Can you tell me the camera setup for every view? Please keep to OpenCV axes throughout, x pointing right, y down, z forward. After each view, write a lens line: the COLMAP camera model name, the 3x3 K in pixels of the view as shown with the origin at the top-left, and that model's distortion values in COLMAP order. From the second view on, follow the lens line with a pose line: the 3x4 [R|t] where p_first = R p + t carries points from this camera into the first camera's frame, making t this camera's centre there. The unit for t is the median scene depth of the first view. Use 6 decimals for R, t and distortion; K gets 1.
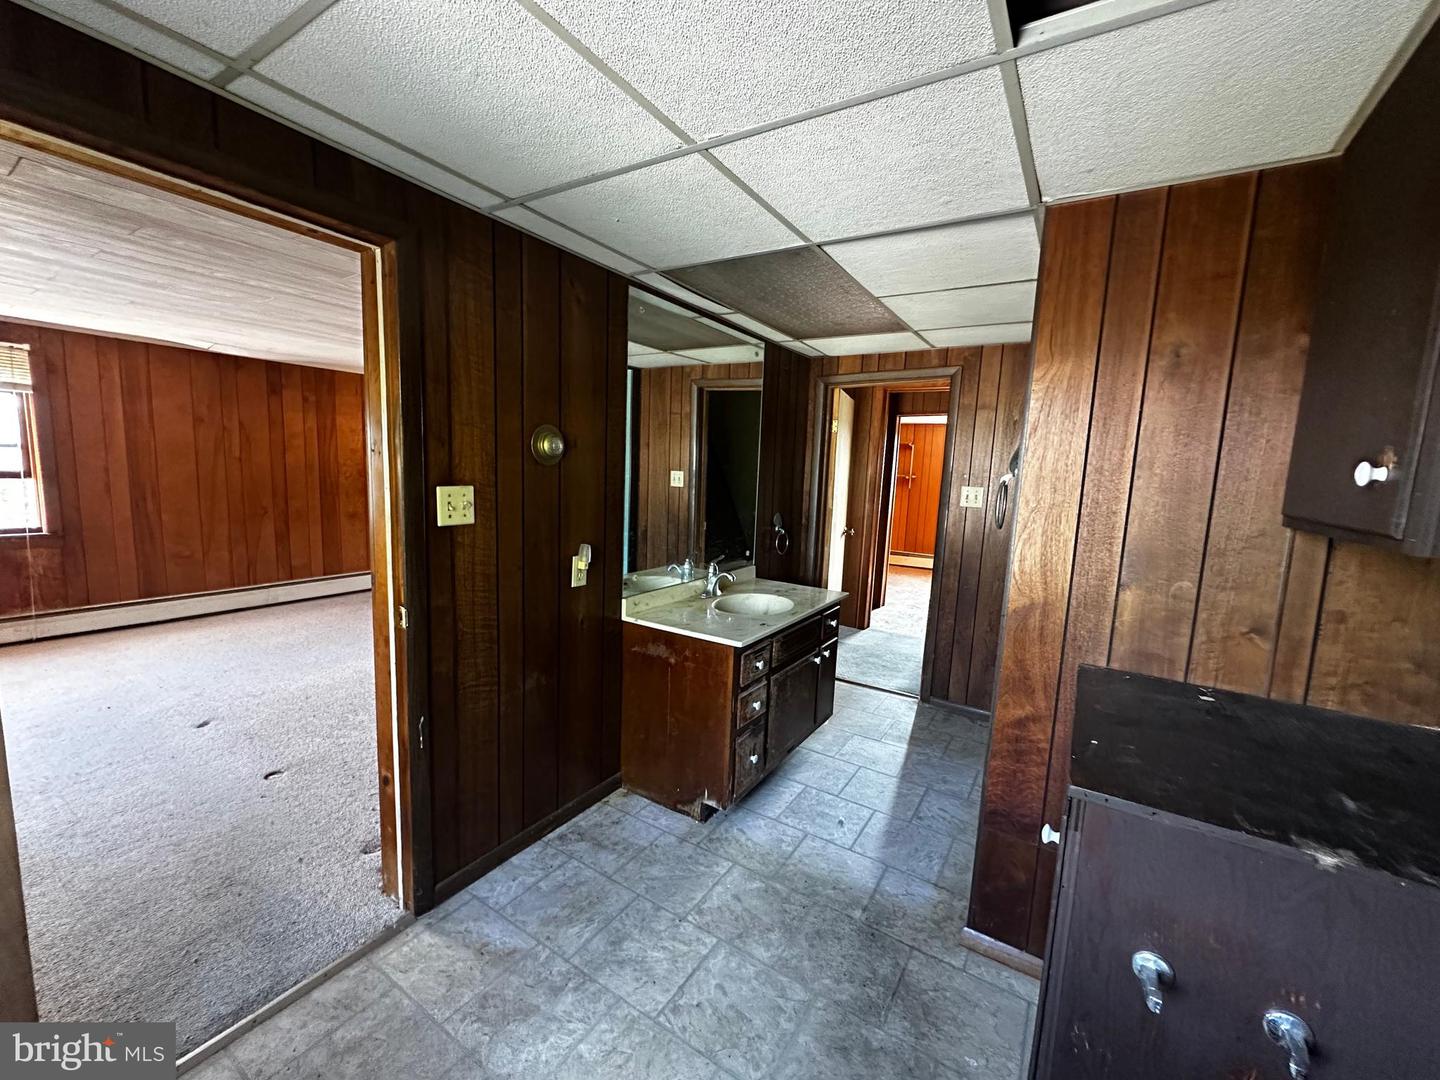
lens RADIAL K [[576.0, 0, 720.2], [0, 576.0, 538.4], [0, 0, 1]] dist [-0.002698, -0.000039]
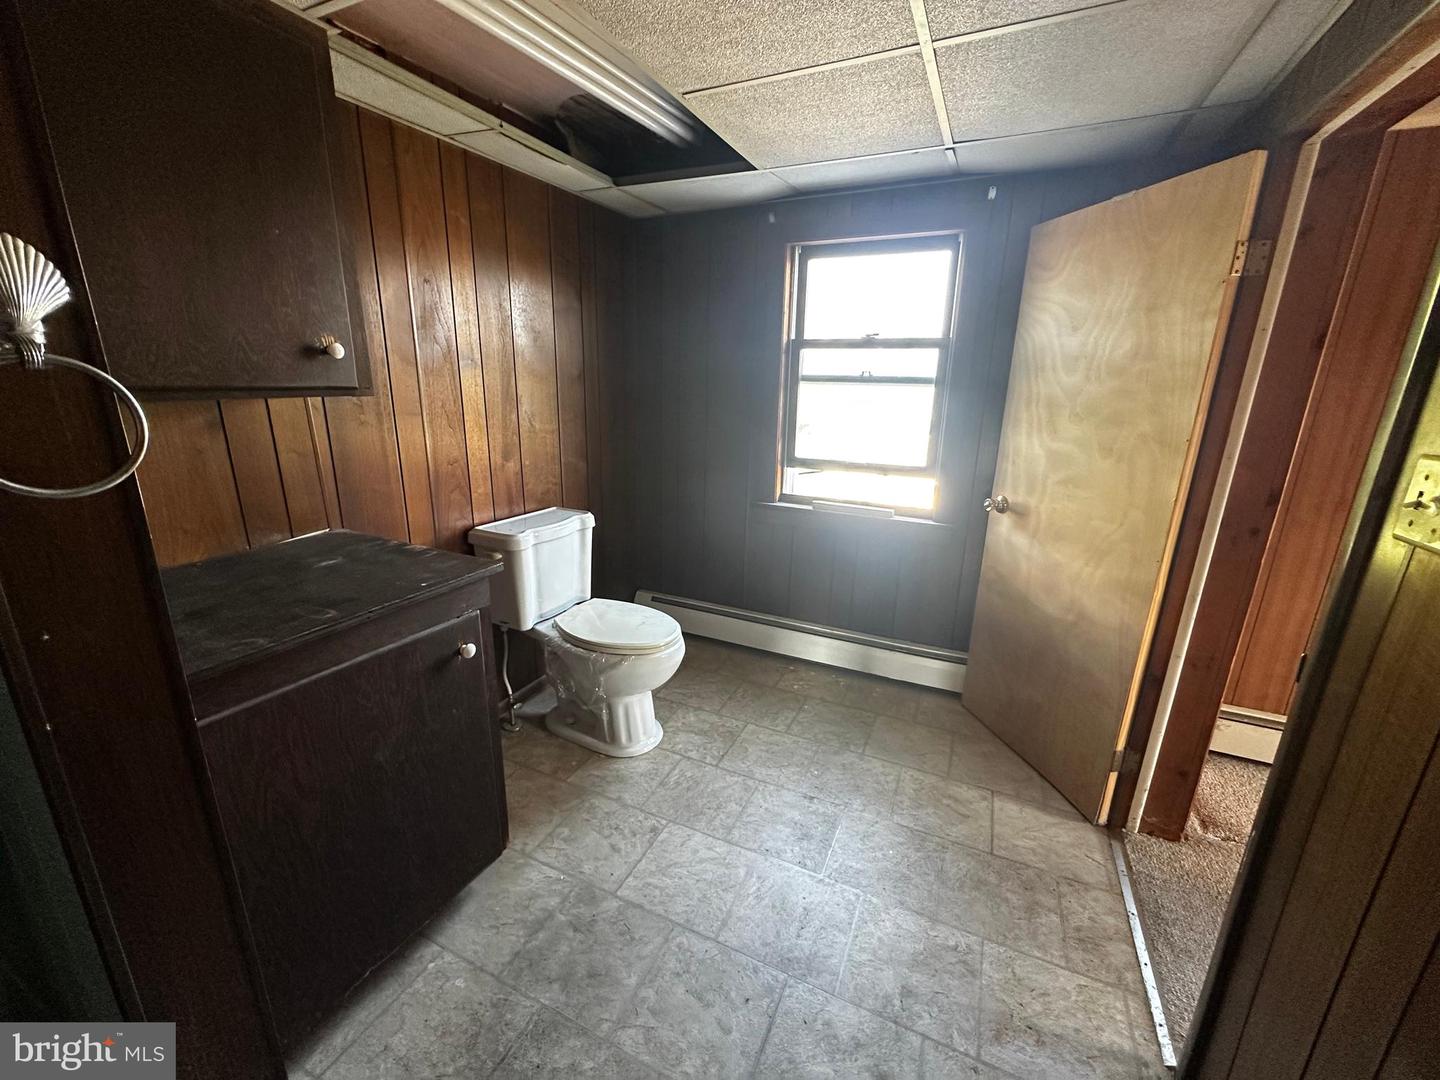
lens RADIAL K [[576.0, 0, 720.2], [0, 576.0, 538.4], [0, 0, 1]] dist [-0.002698, -0.000039]
pose [[-0.989592, -0.023425, -0.141981, 0.145297], [-0.076904, 0.920034, 0.384218, -0.179994], [0.121627, 0.391138, -0.912260, 1.530903]]
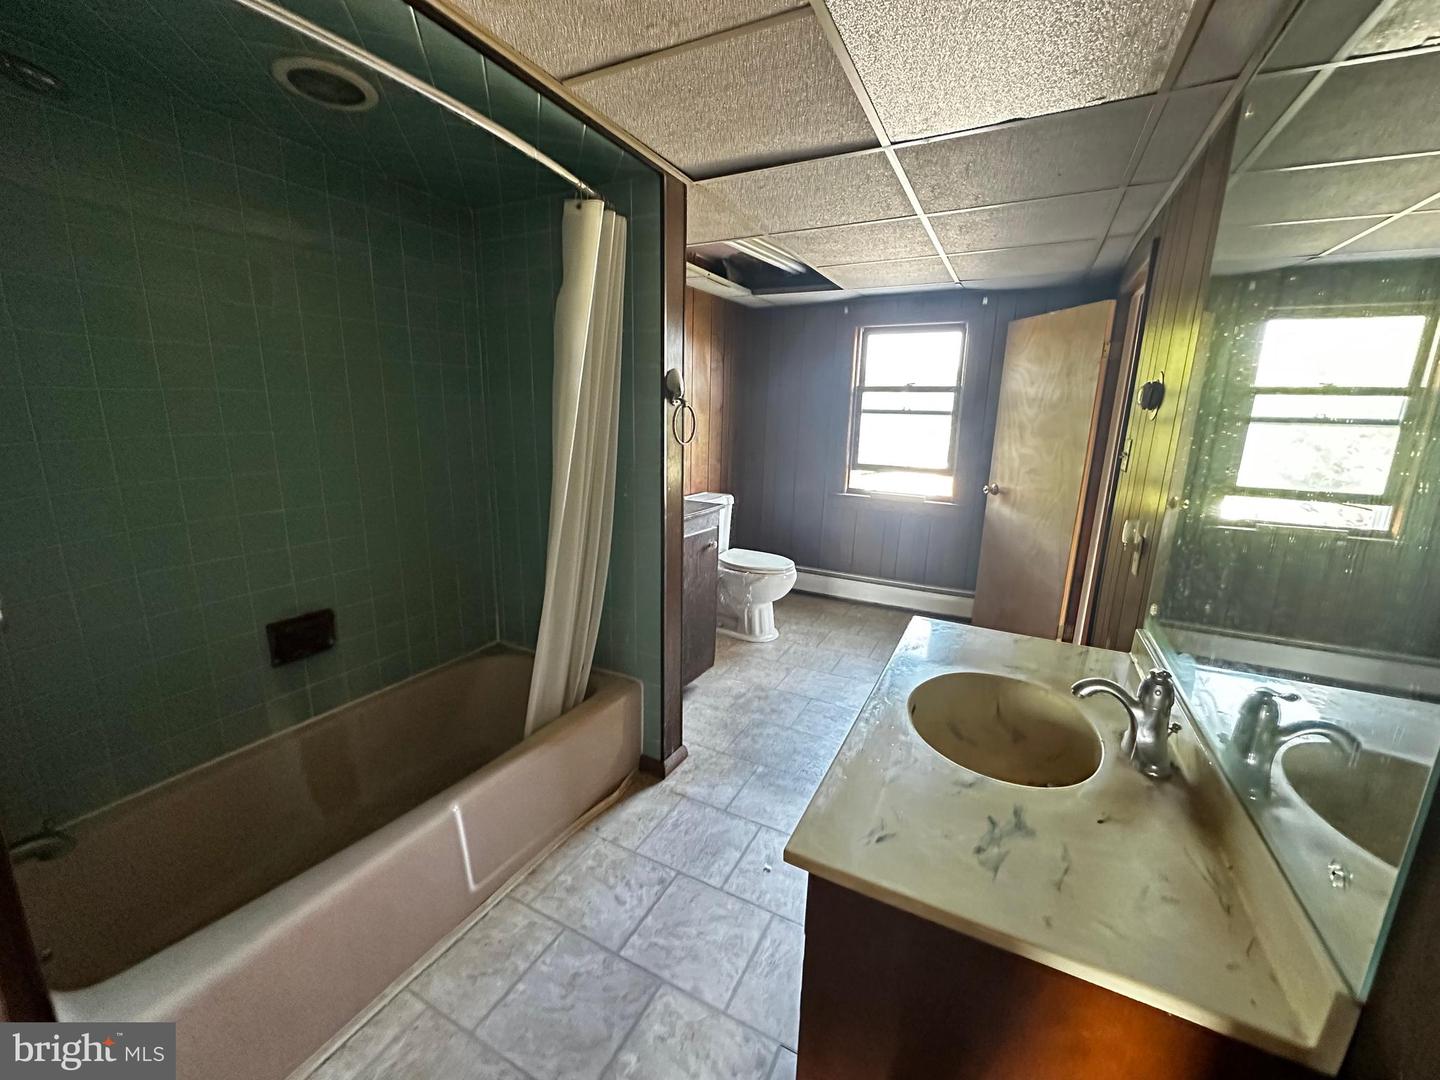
lens RADIAL K [[576.0, 0, 720.2], [0, 576.0, 538.4], [0, 0, 1]] dist [-0.002698, -0.000039]
pose [[-0.993855, -0.042005, -0.102411, 0.579048], [-0.074405, 0.938513, 0.337131, -0.272547], [0.081953, 0.342679, -0.935871, 2.434081]]
